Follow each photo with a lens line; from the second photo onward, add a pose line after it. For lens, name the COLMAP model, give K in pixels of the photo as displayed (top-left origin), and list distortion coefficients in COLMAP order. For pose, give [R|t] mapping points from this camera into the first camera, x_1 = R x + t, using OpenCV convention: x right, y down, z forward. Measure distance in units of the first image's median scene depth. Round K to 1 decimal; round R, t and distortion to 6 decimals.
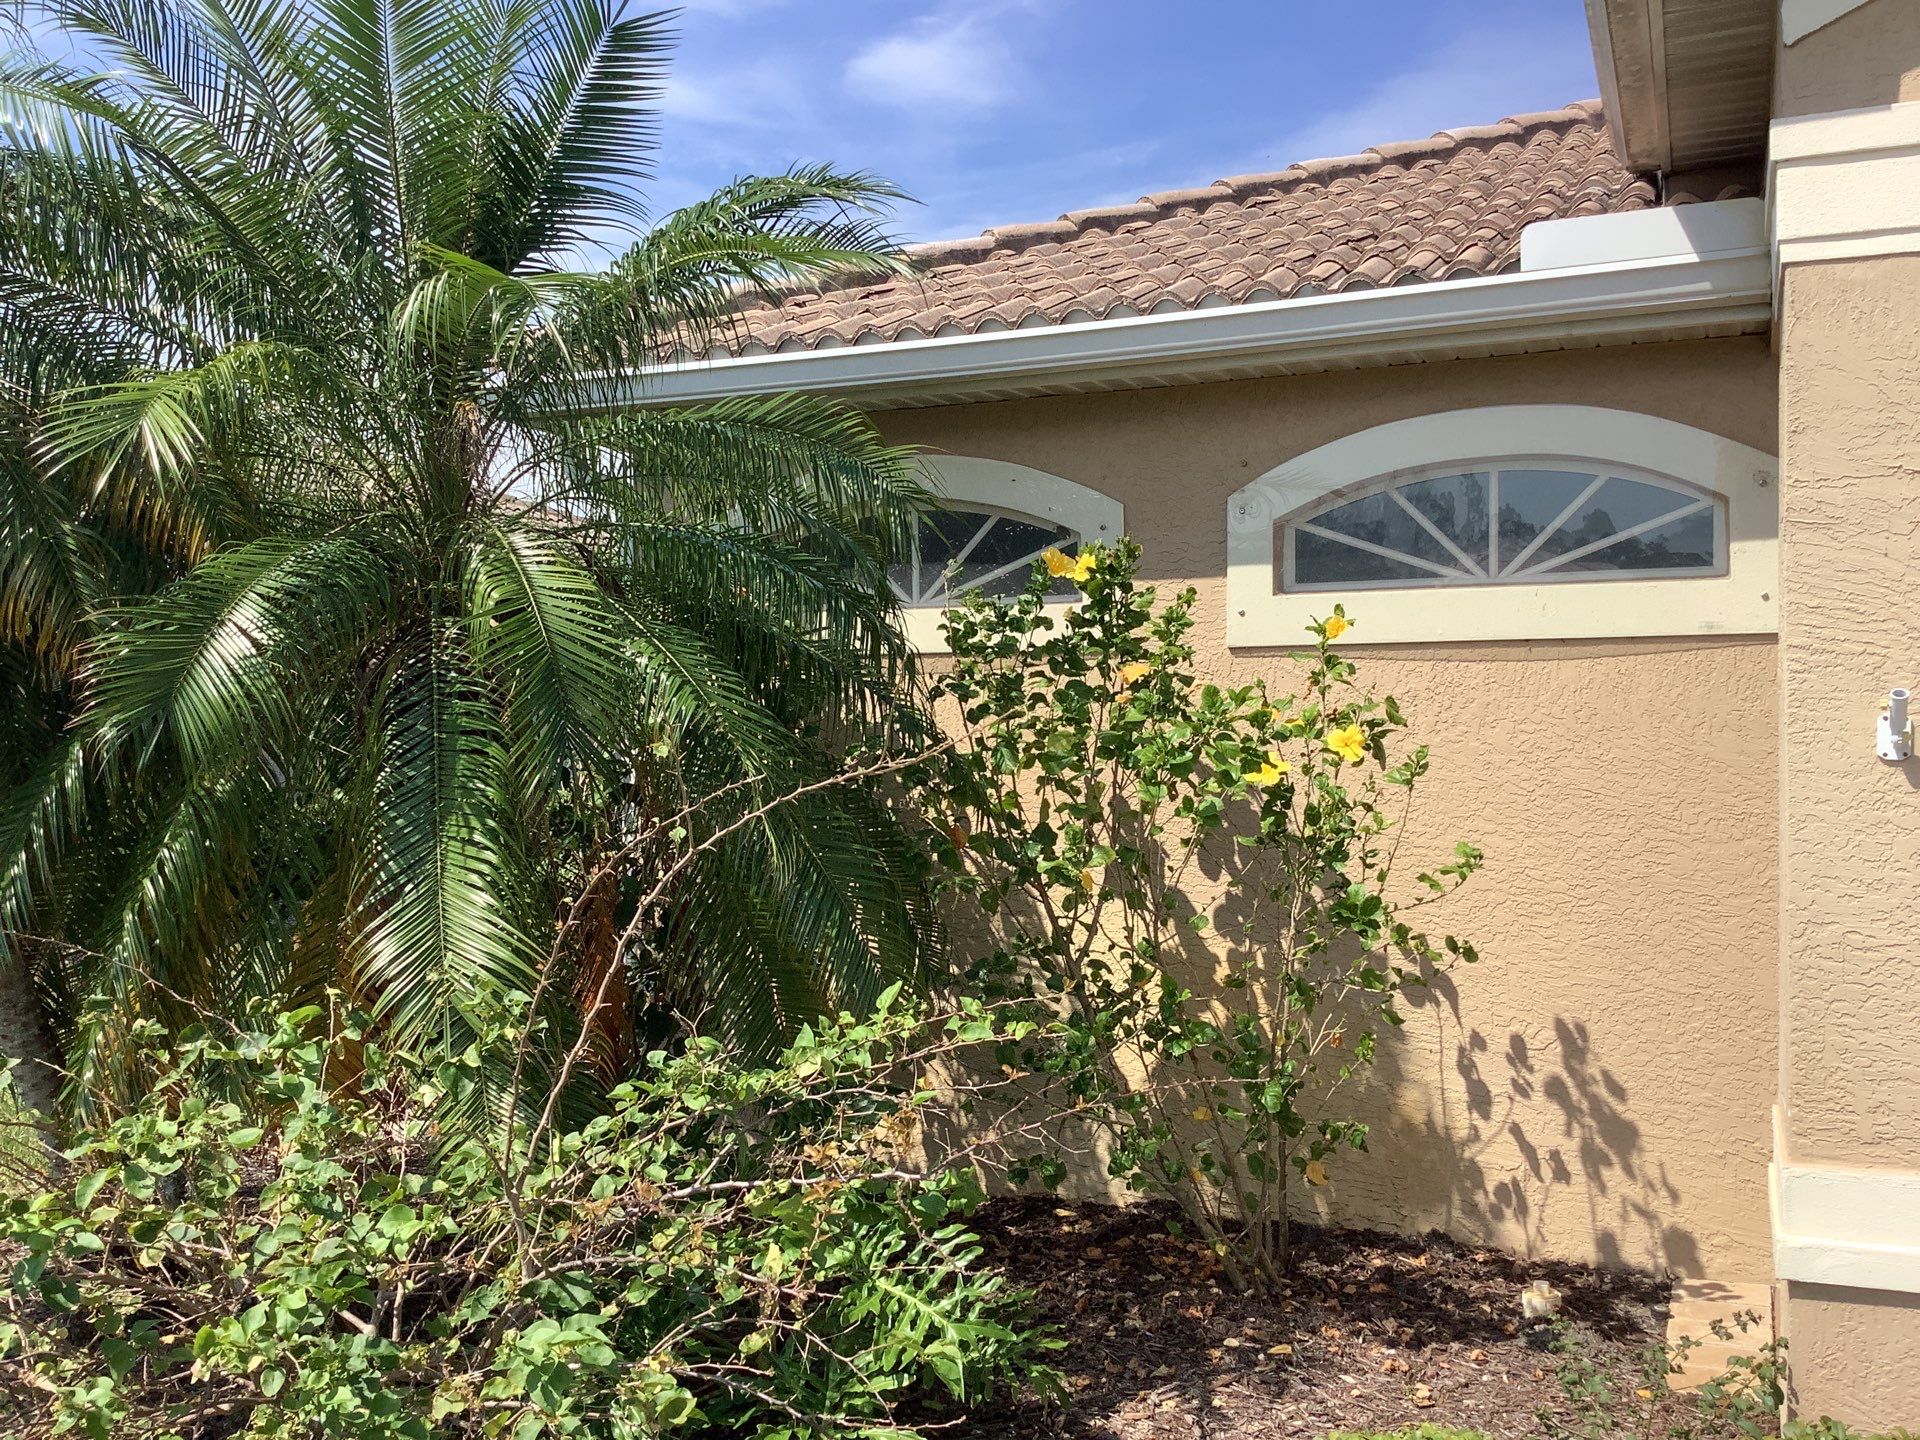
lens RADIAL K [[1743.4, 0, 960.0], [0, 1743.4, 720.0], [0, 0, 1]] dist [0.113296, -0.212050]
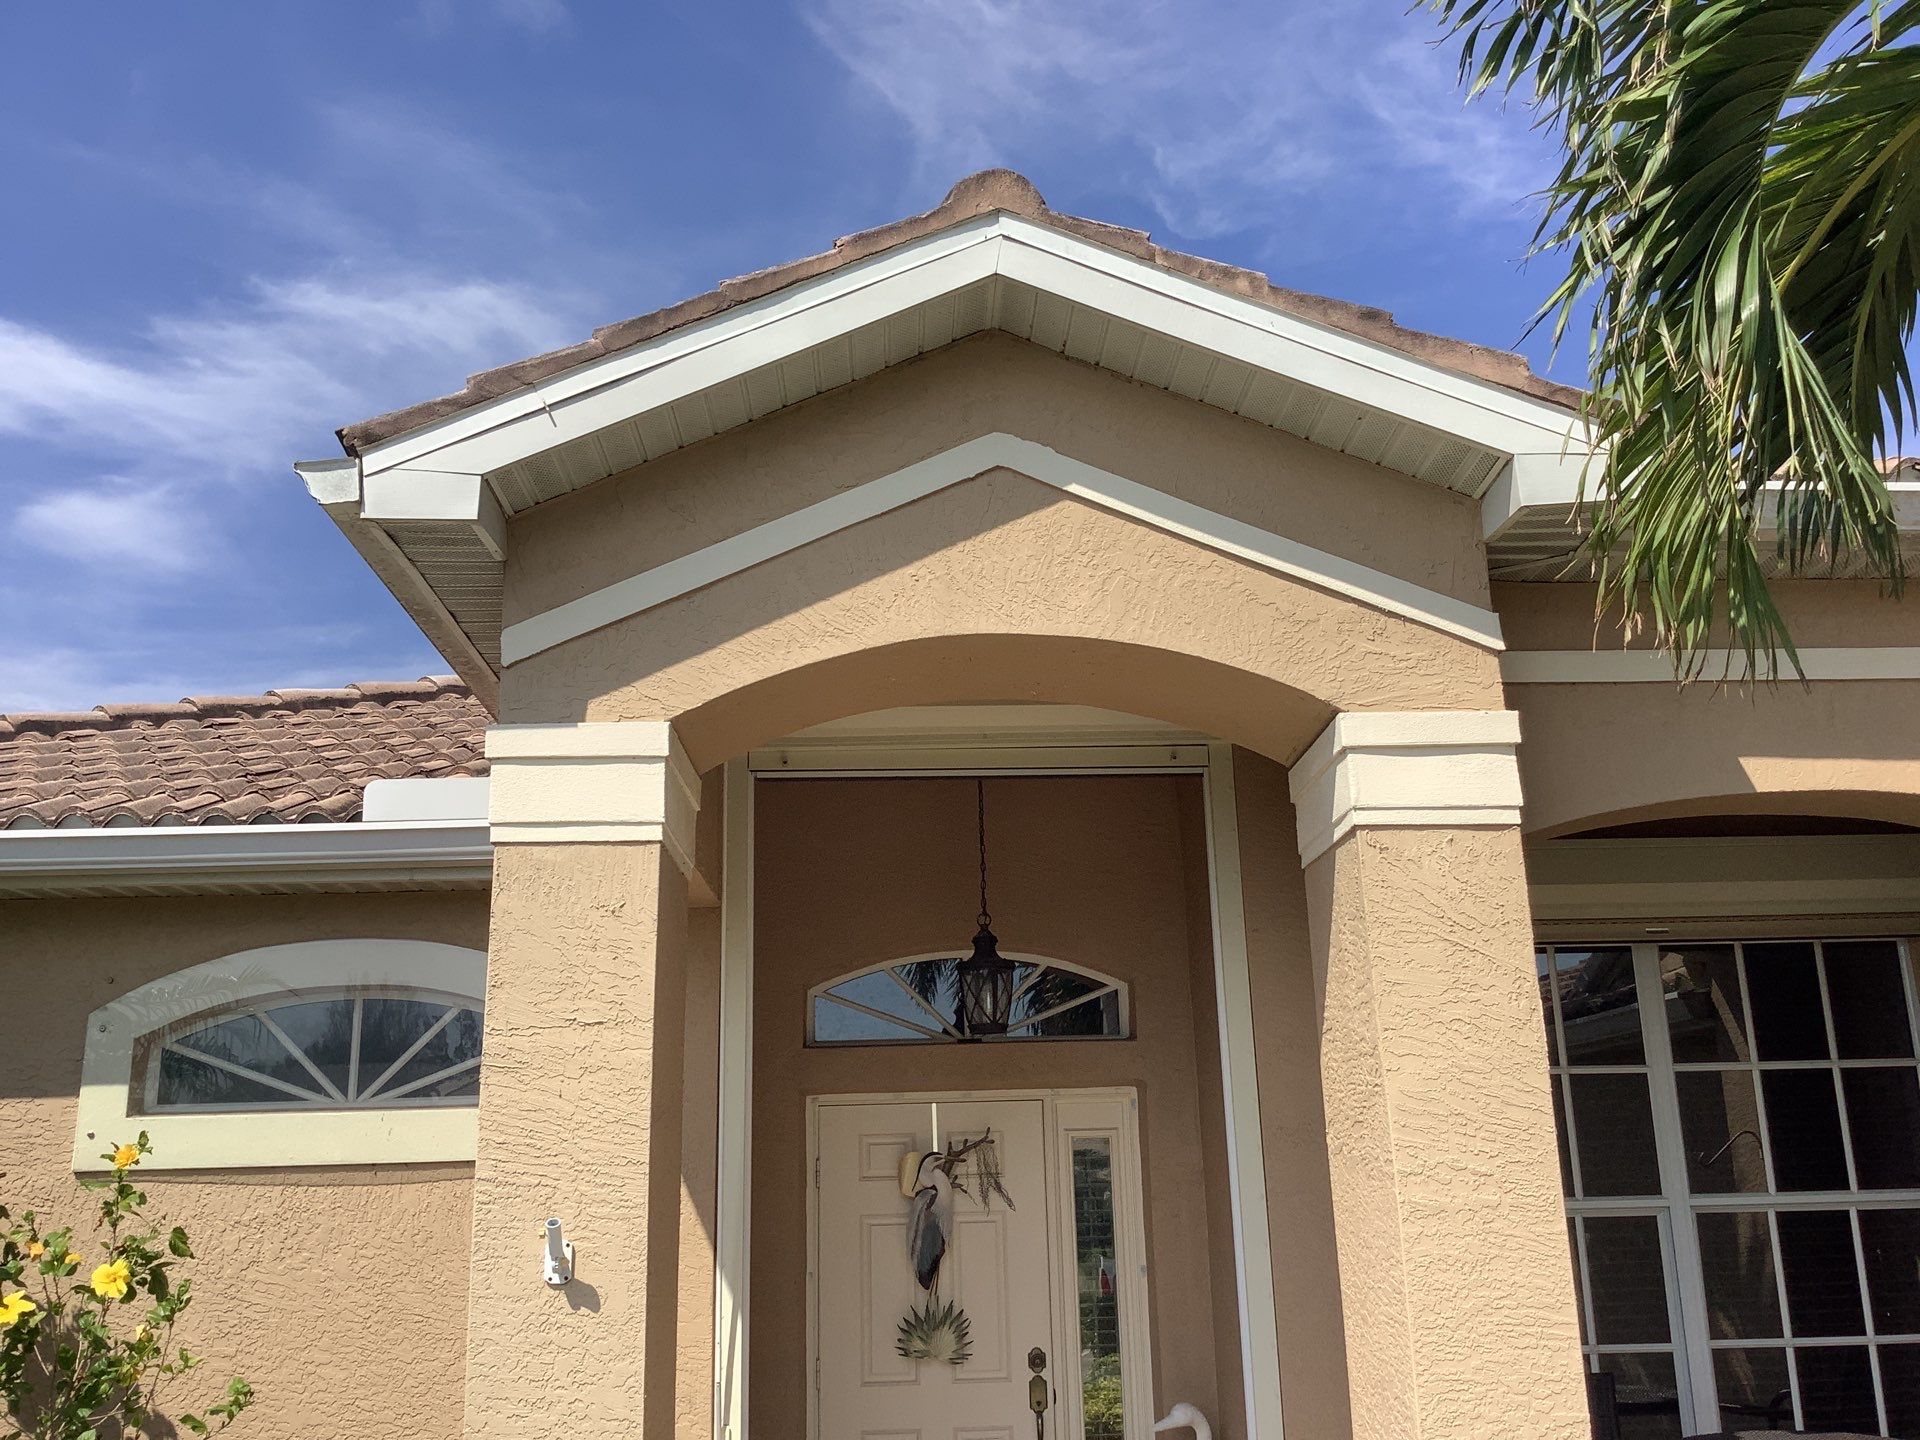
lens RADIAL K [[1743.4, 0, 960.0], [0, 1743.4, 720.0], [0, 0, 1]] dist [0.113296, -0.212050]
pose [[0.903877, 0.098901, 0.416204, 0.174913], [0.018552, 0.962931, -0.269108, -0.010779], [-0.427391, 0.250962, 0.868536, -0.119348]]
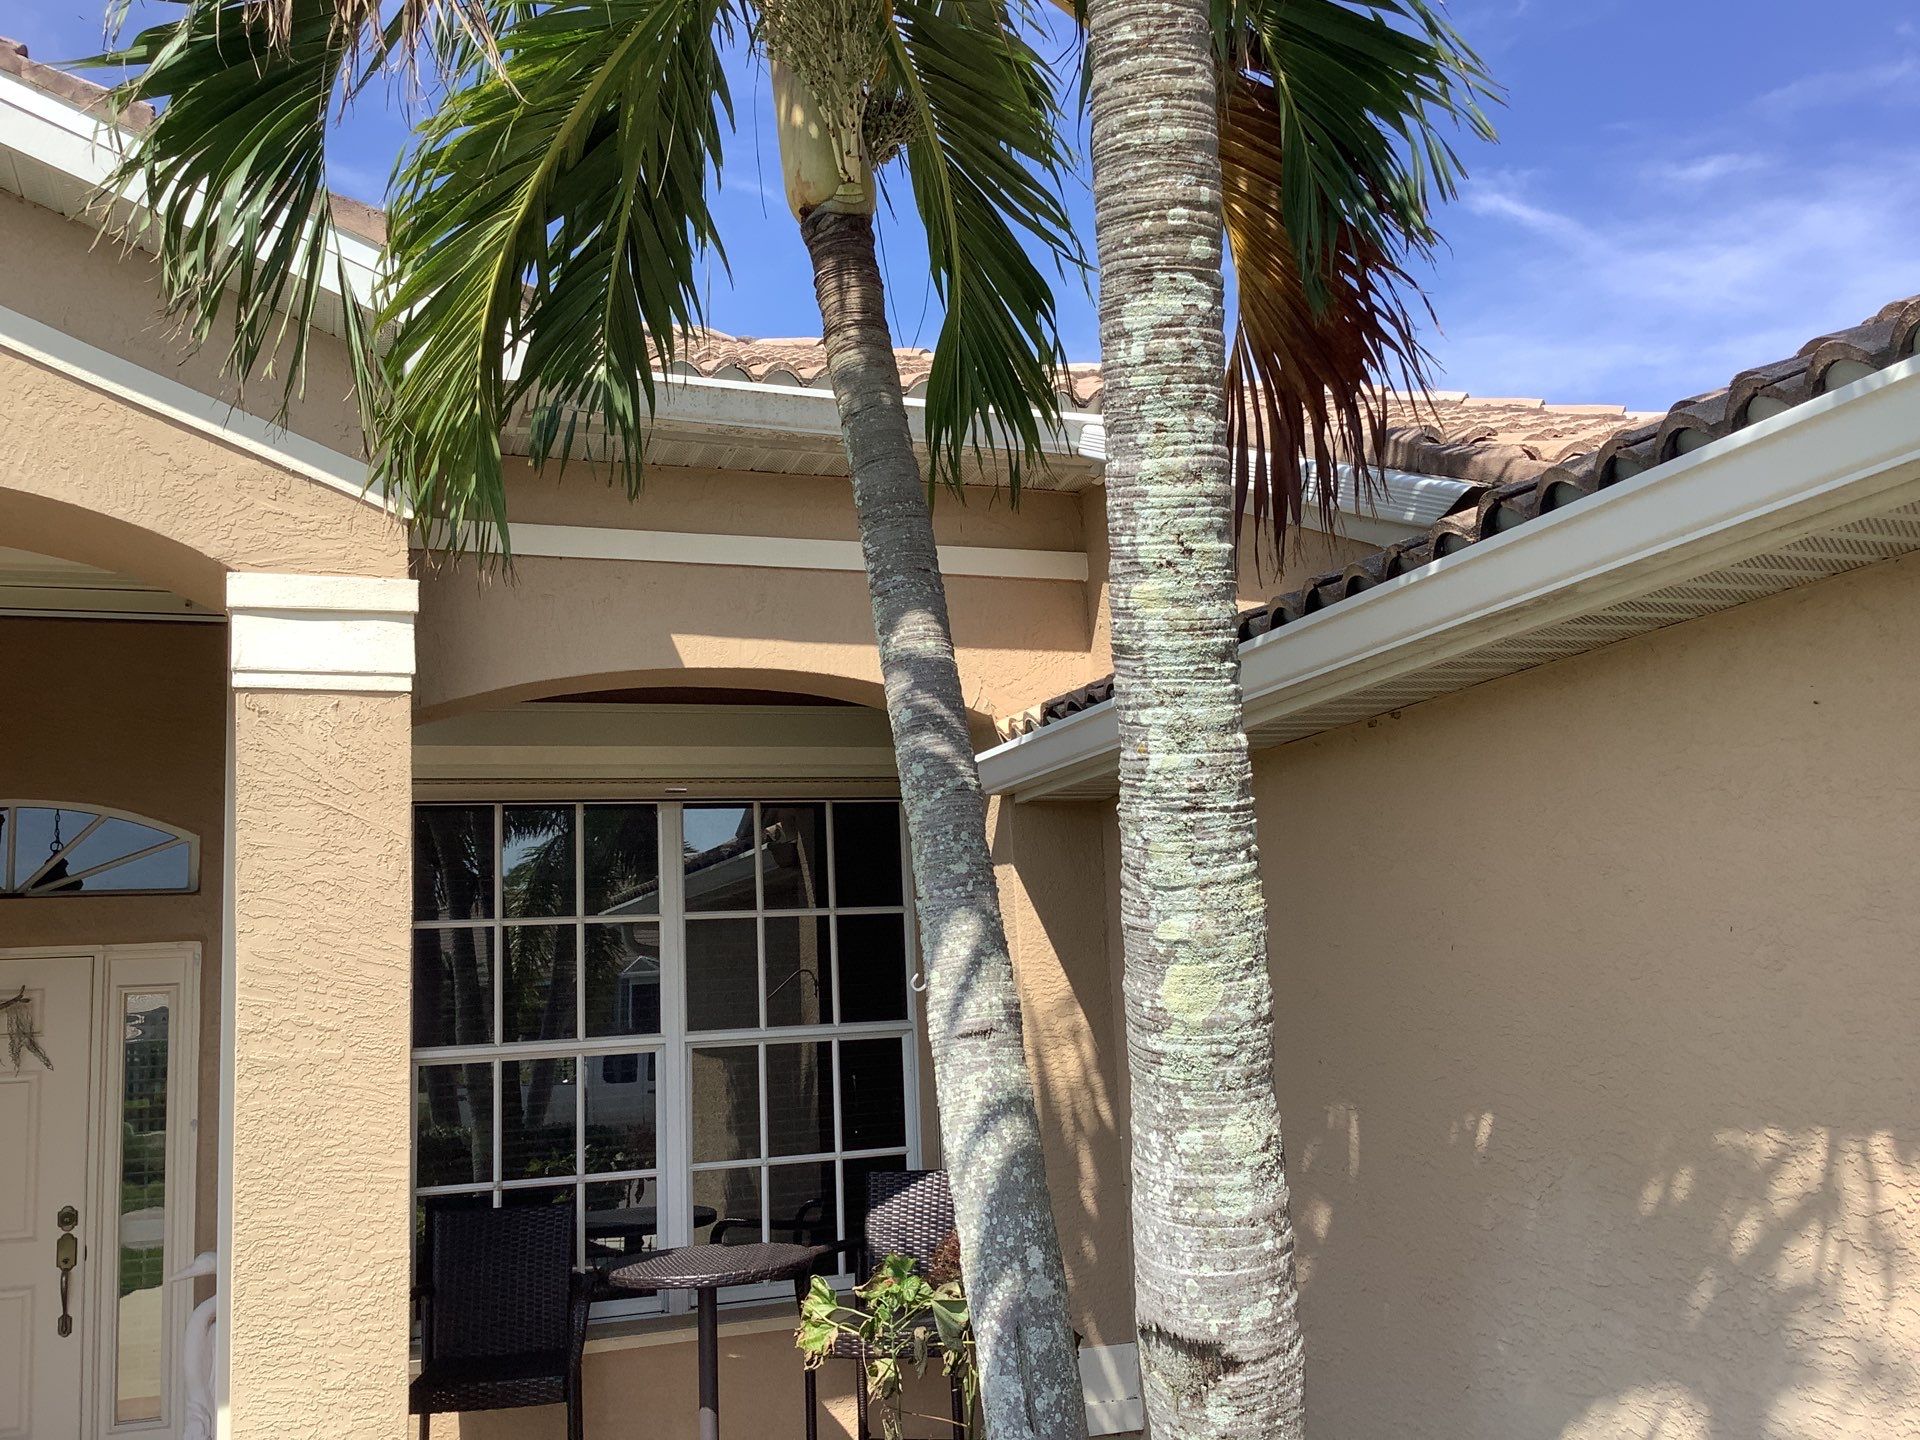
lens RADIAL K [[1743.4, 0, 960.0], [0, 1743.4, 720.0], [0, 0, 1]] dist [0.113296, -0.212050]
pose [[0.729487, 0.083497, 0.678880, 0.338055], [0.045185, 0.984470, -0.169636, -0.012240], [-0.682501, 0.154422, 0.714385, -0.247969]]
